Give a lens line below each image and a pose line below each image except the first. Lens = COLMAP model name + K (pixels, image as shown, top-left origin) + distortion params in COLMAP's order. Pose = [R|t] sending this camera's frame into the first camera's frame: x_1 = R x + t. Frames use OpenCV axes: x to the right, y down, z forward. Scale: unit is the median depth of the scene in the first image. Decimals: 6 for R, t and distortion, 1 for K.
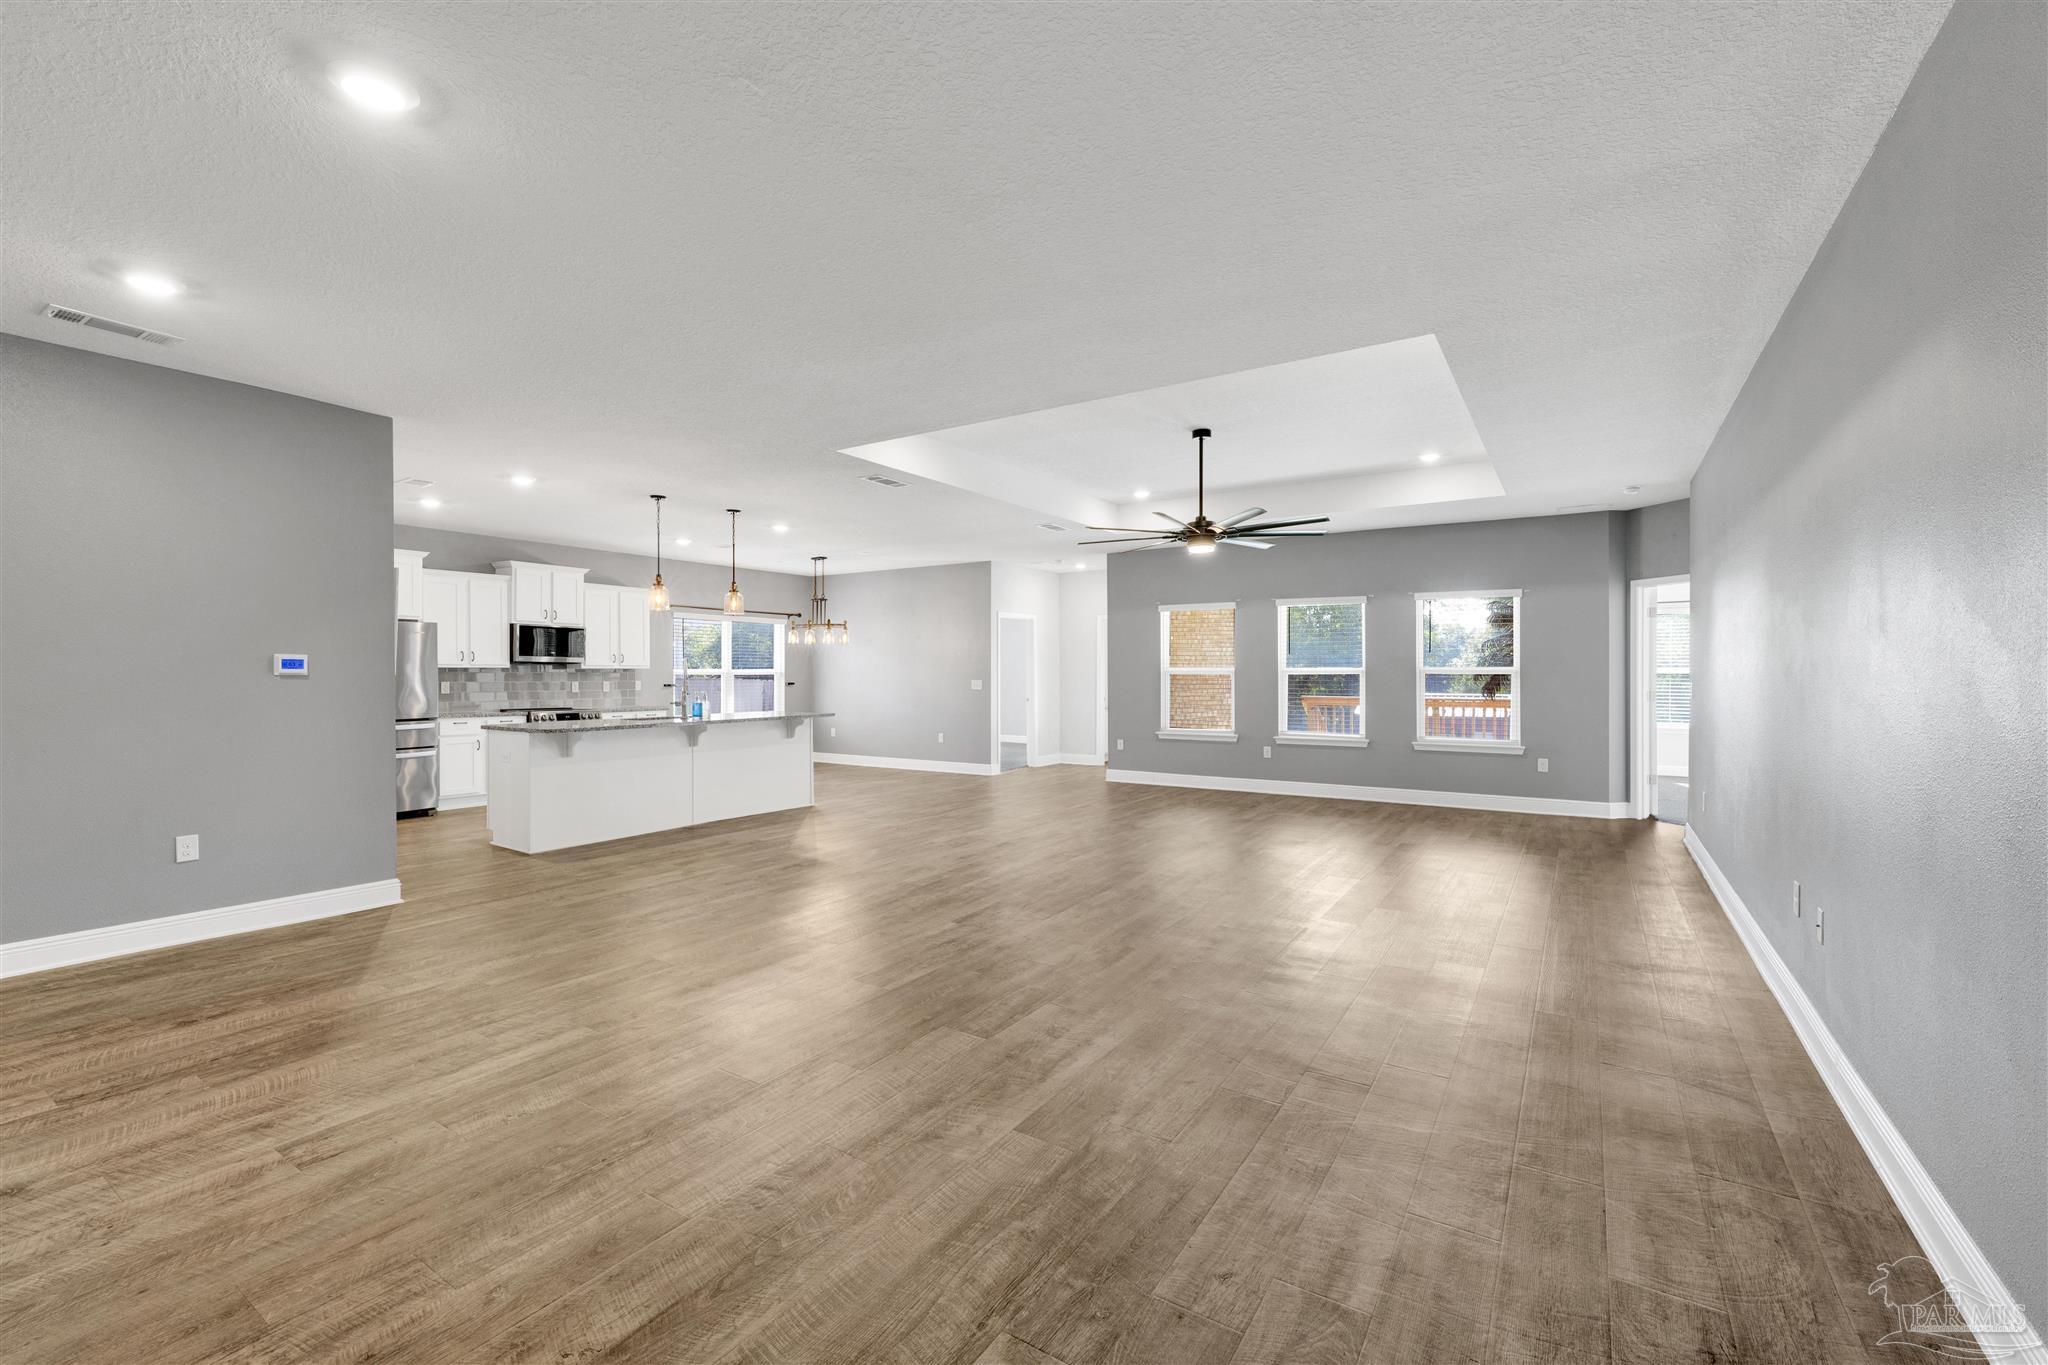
lens RADIAL K [[892.7, 0, 1021.7], [0, 892.7, 684.3], [0, 0, 1]] dist [-0.004637, 0.000995]
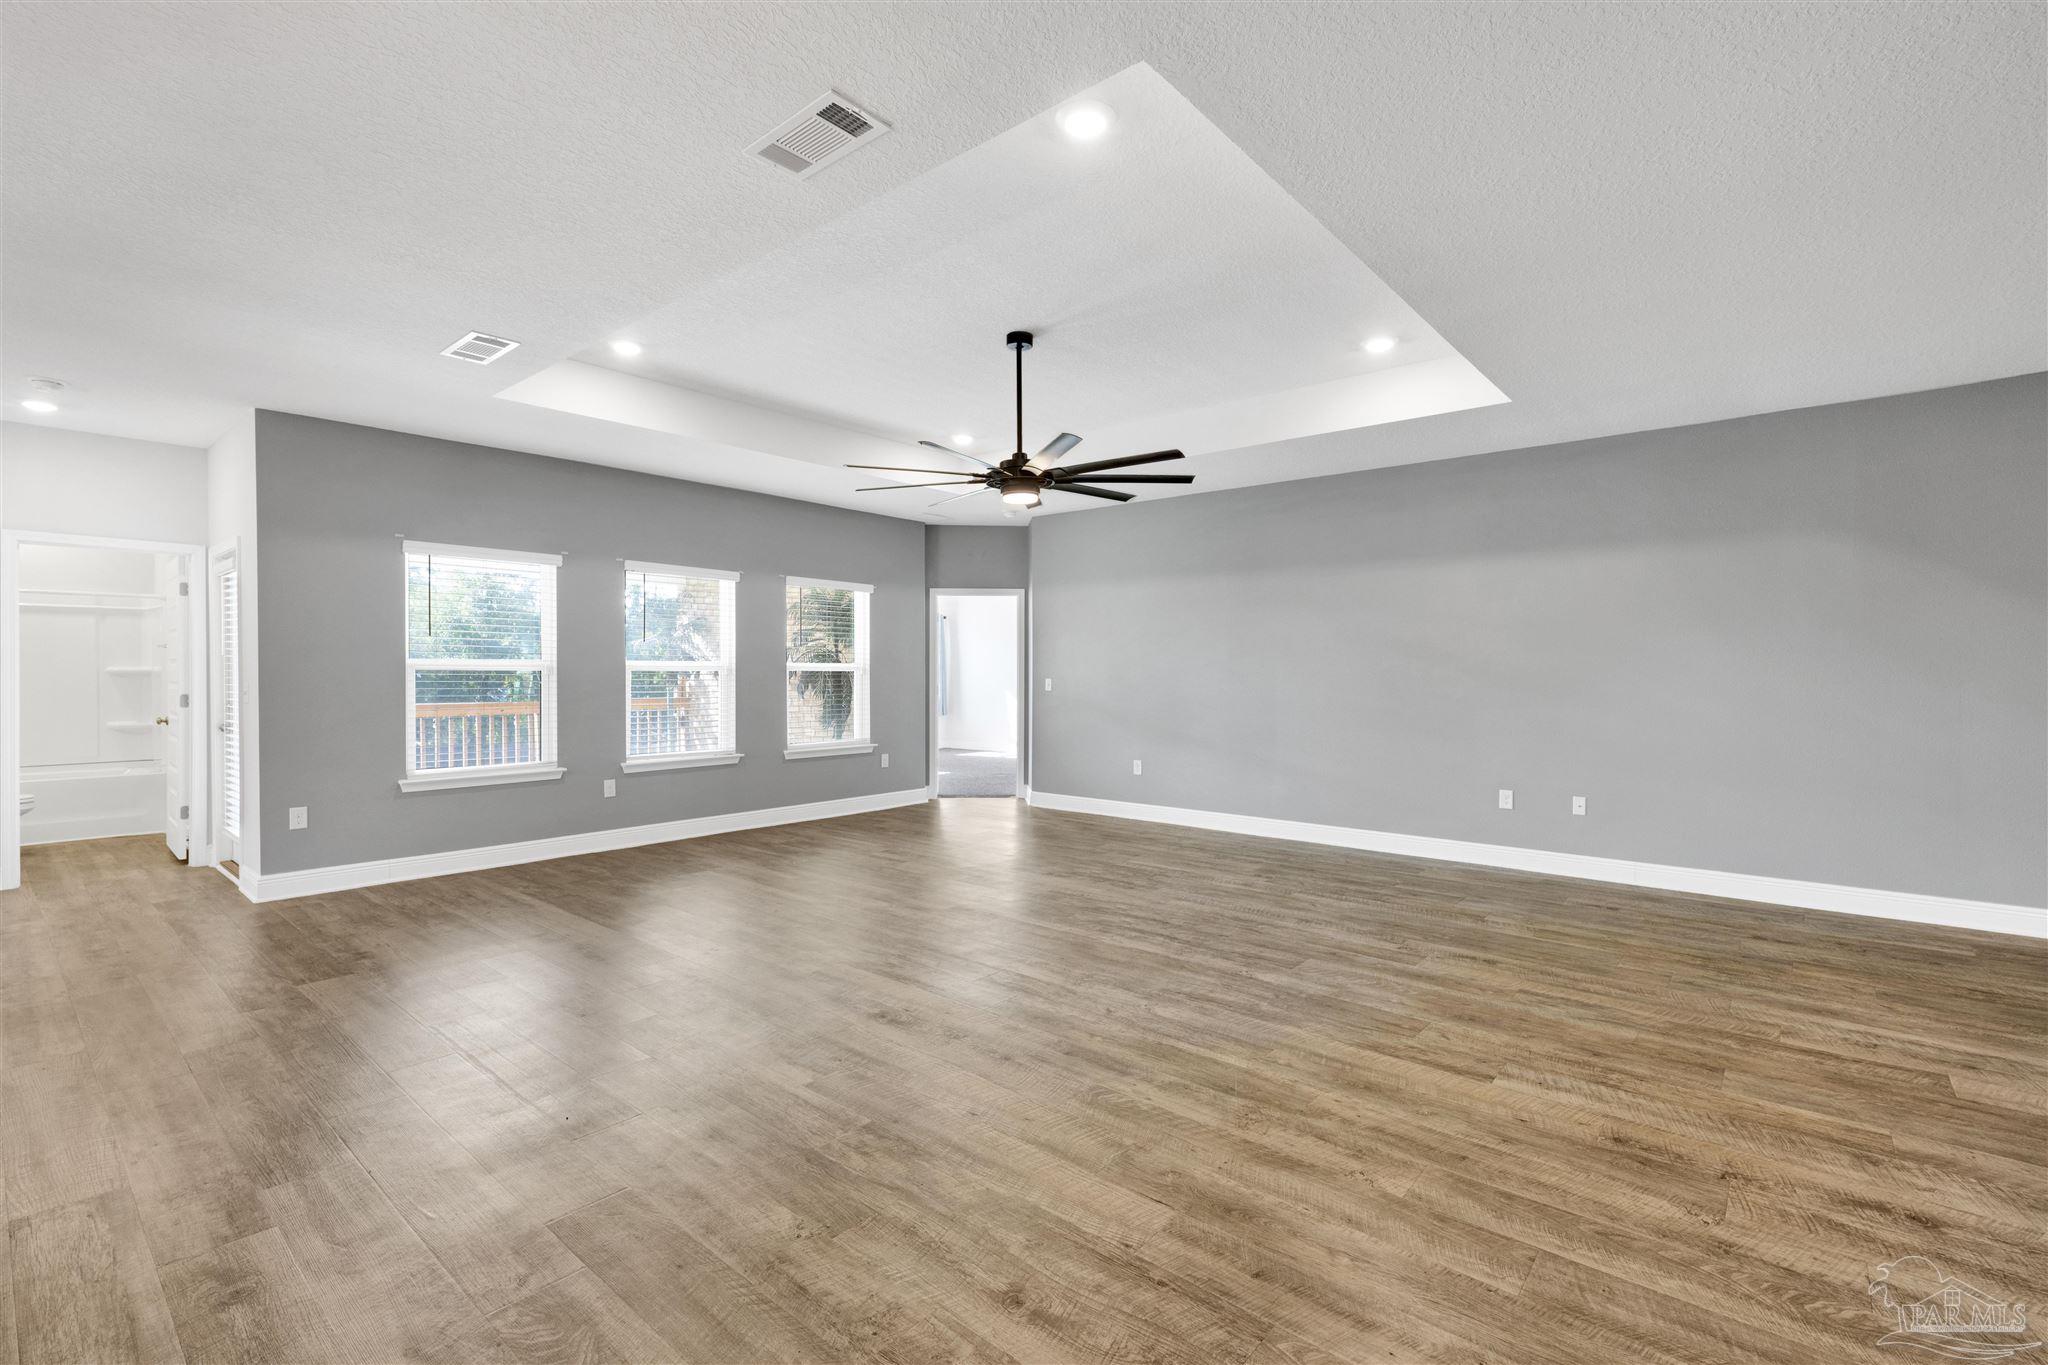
lens RADIAL K [[892.7, 0, 1049.2], [0, 892.7, 669.6], [0, 0, 1]] dist [-0.004637, 0.000995]
pose [[0.122303, 0.002620, 0.992489, -0.412369], [0.011876, 0.999921, -0.004103, -0.006900], [-0.992422, 0.012289, 0.122262, 0.708223]]
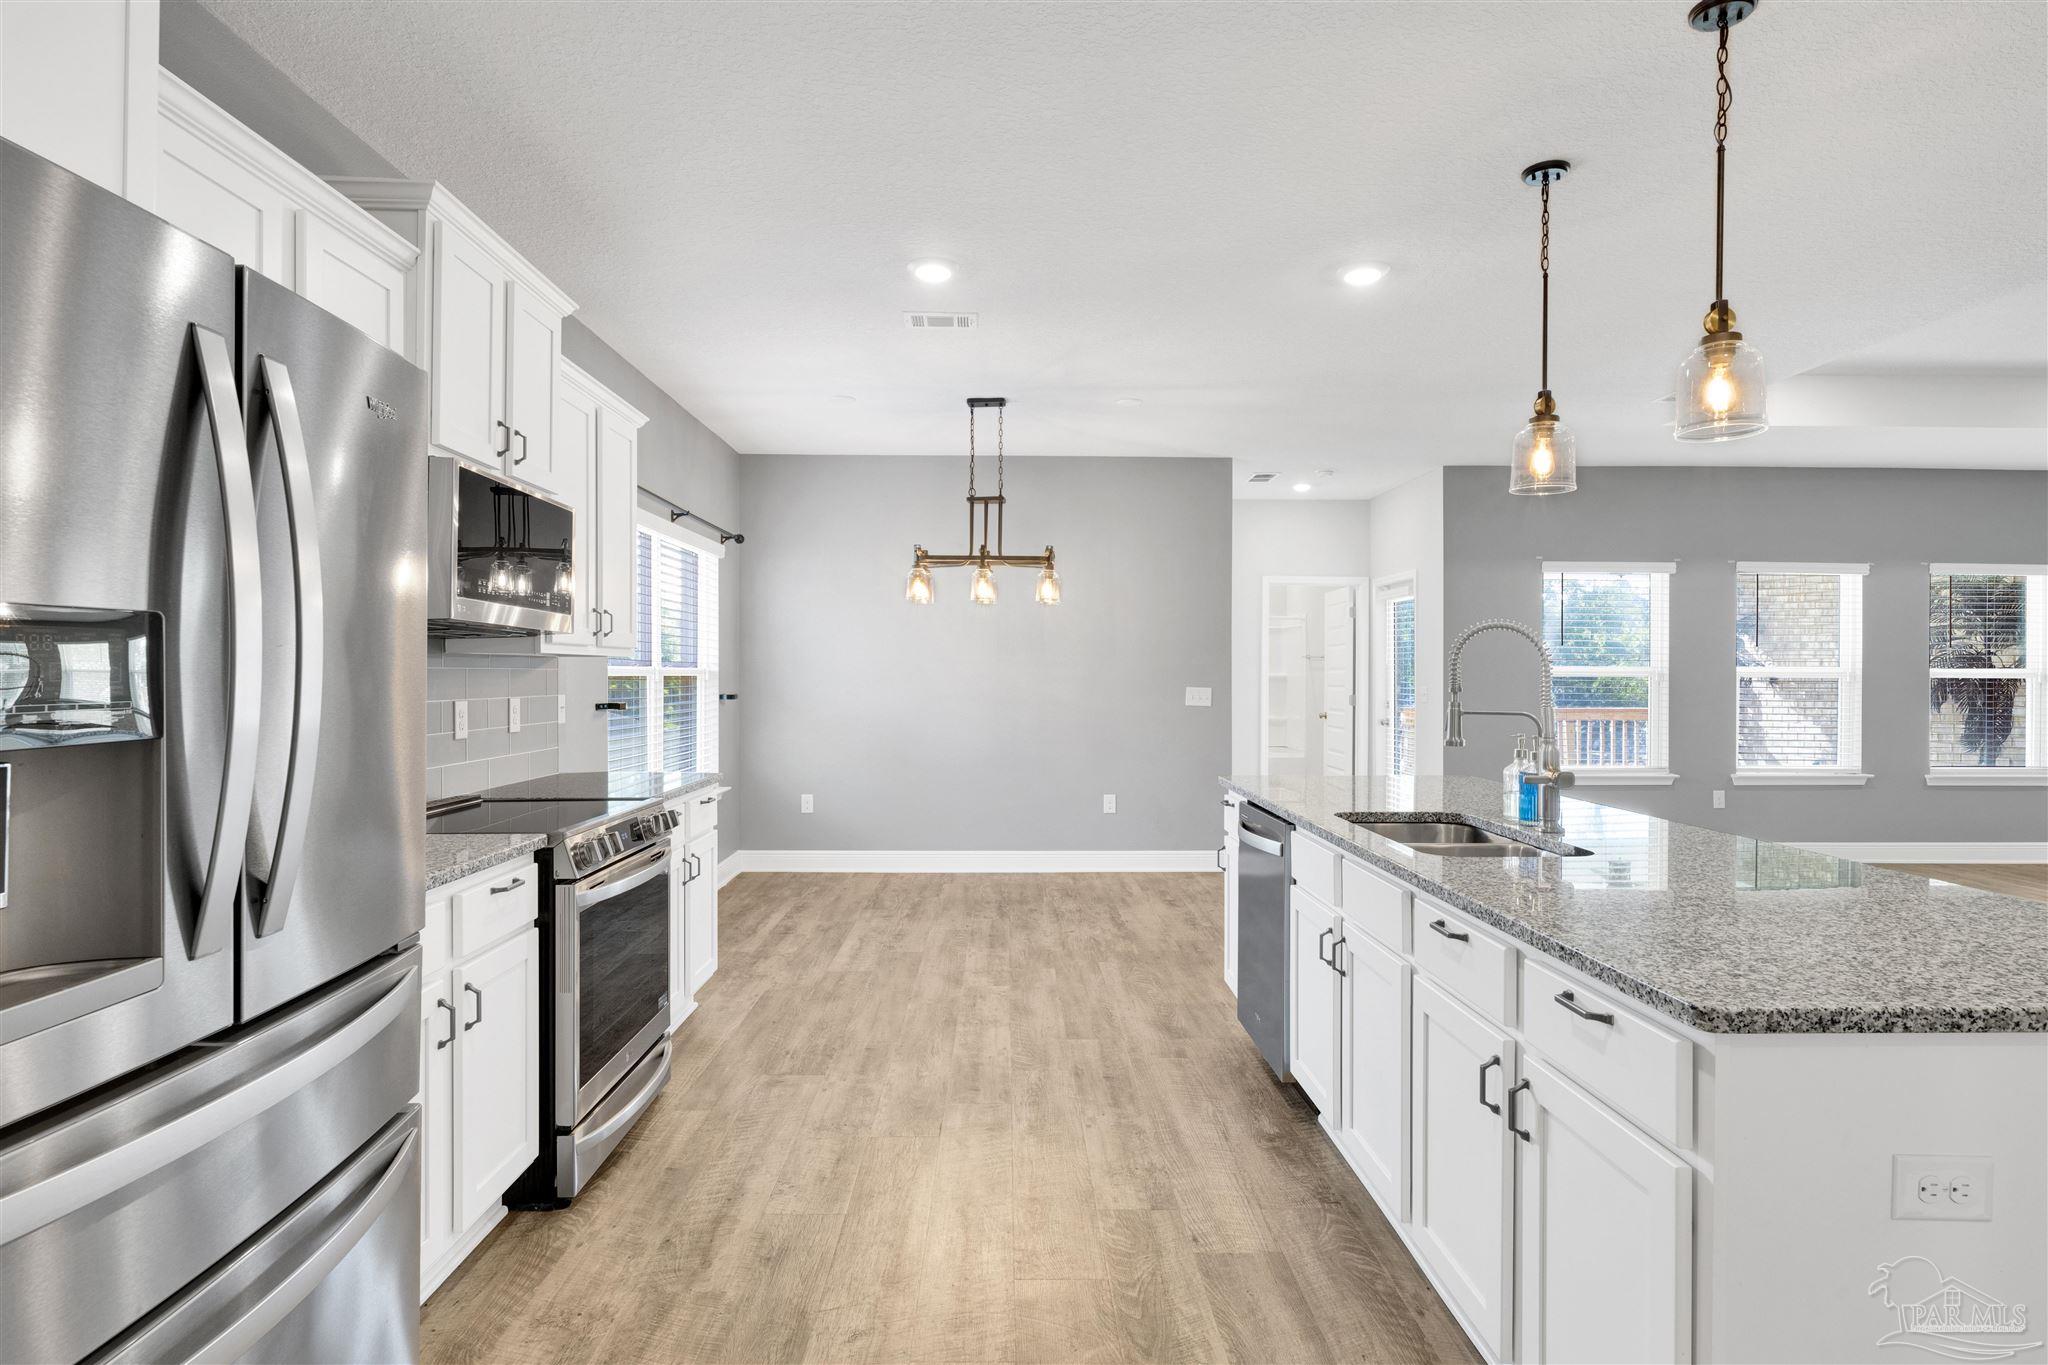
lens RADIAL K [[1064.4, 0, 1015.0], [0, 1064.4, 678.2], [0, 0, 1]] dist [-0.001897, 0.000432]
pose [[0.827581, 0.001418, 0.561344, -0.683156], [0.003379, 0.999966, -0.007507, -0.008263], [-0.561335, 0.008109, 0.827549, 0.778641]]
